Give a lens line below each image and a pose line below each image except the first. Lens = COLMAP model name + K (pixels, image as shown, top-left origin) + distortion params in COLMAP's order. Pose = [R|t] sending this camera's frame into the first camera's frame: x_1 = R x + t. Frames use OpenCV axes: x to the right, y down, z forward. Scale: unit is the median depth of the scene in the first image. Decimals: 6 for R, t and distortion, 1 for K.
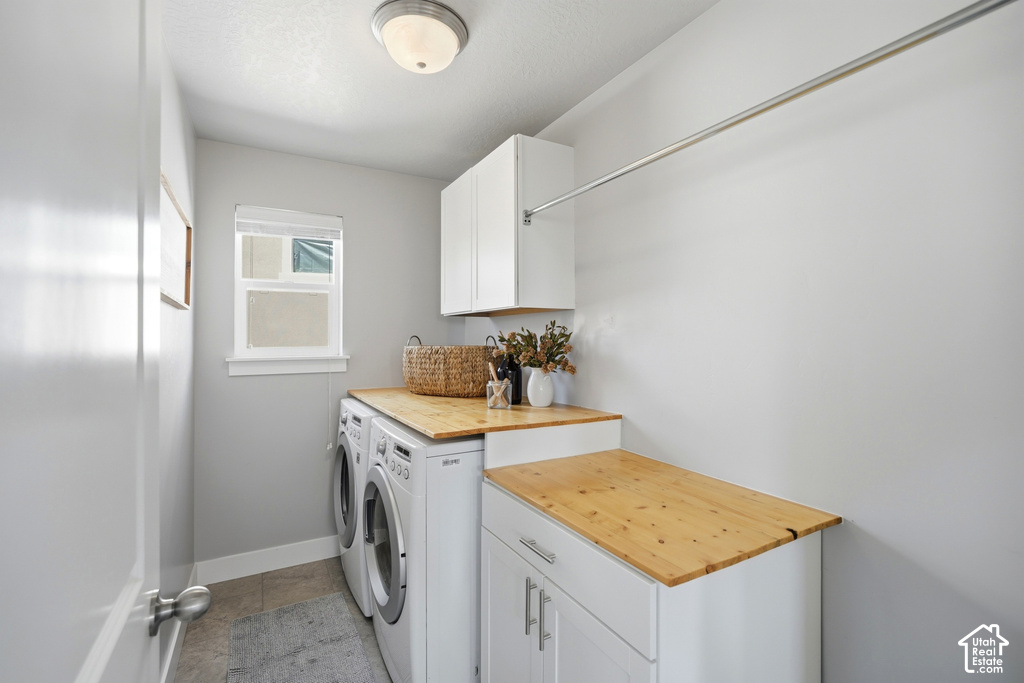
lens RADIAL K [[462.9, 0, 510.0], [0, 462.9, 344.5], [0, 0, 1]] dist [-0.003026, 0.000304]
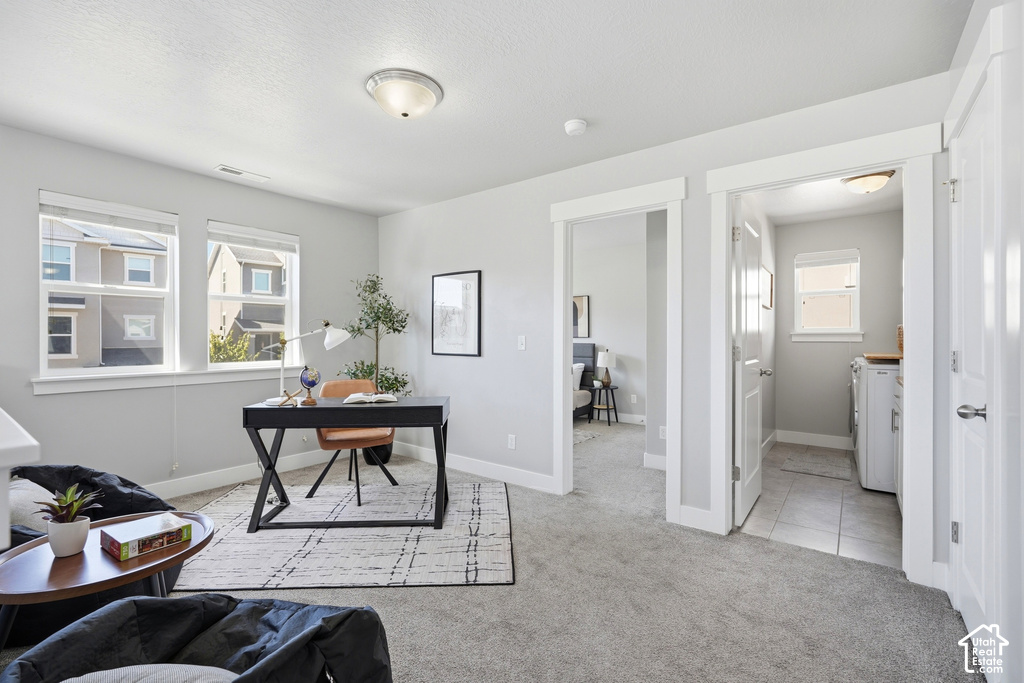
lens RADIAL K [[462.9, 0, 510.0], [0, 462.9, 344.5], [0, 0, 1]] dist [-0.003026, 0.000304]
pose [[0.420416, 0.015332, -0.907202, 0.893994], [-0.008025, 0.999881, 0.013179, 0.084310], [0.907296, 0.001740, 0.420489, -1.217608]]
